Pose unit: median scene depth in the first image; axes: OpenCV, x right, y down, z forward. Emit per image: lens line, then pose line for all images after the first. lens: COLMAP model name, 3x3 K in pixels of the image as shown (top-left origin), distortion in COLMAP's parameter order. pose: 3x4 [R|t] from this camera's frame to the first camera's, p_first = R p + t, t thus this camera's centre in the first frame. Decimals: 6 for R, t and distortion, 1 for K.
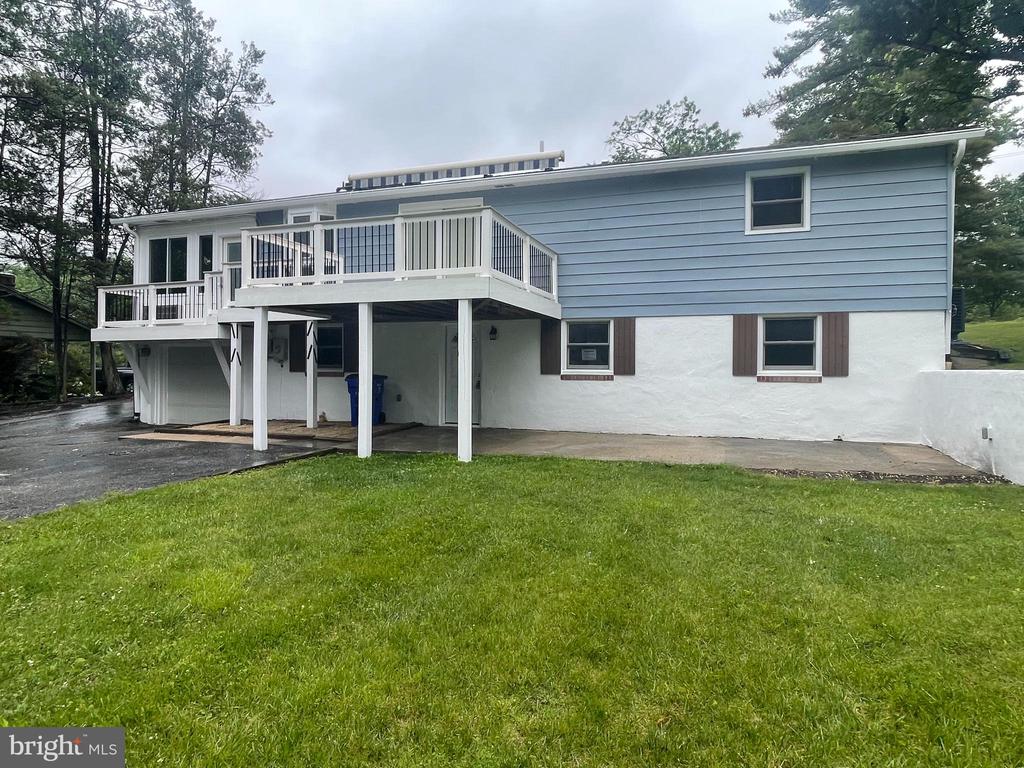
lens RADIAL K [[627.3, 0, 512.0], [0, 627.3, 384.0], [0, 0, 1]] dist [-0.002594, -0.000633]
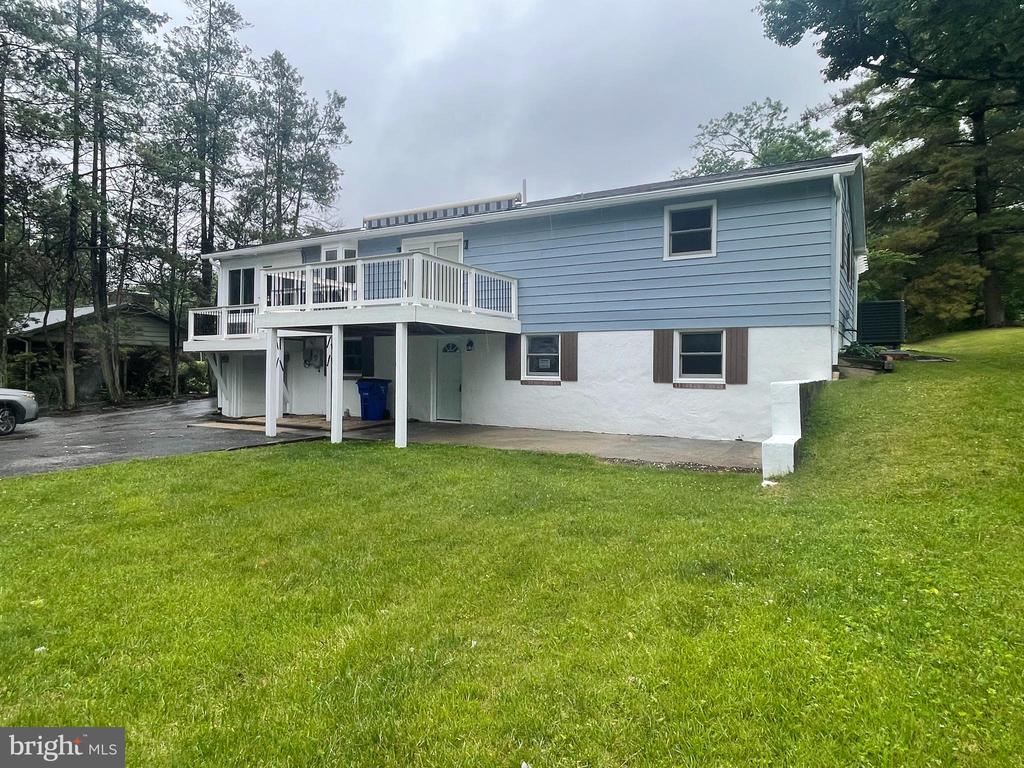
lens RADIAL K [[623.2, 0, 512.0], [0, 623.2, 384.0], [0, 0, 1]] dist [0.002311, -0.000096]
pose [[0.982357, 0.008302, -0.186832, 0.280755], [-0.008916, 0.999957, -0.002450, -0.004805], [0.186803, 0.004072, 0.982389, -0.160972]]
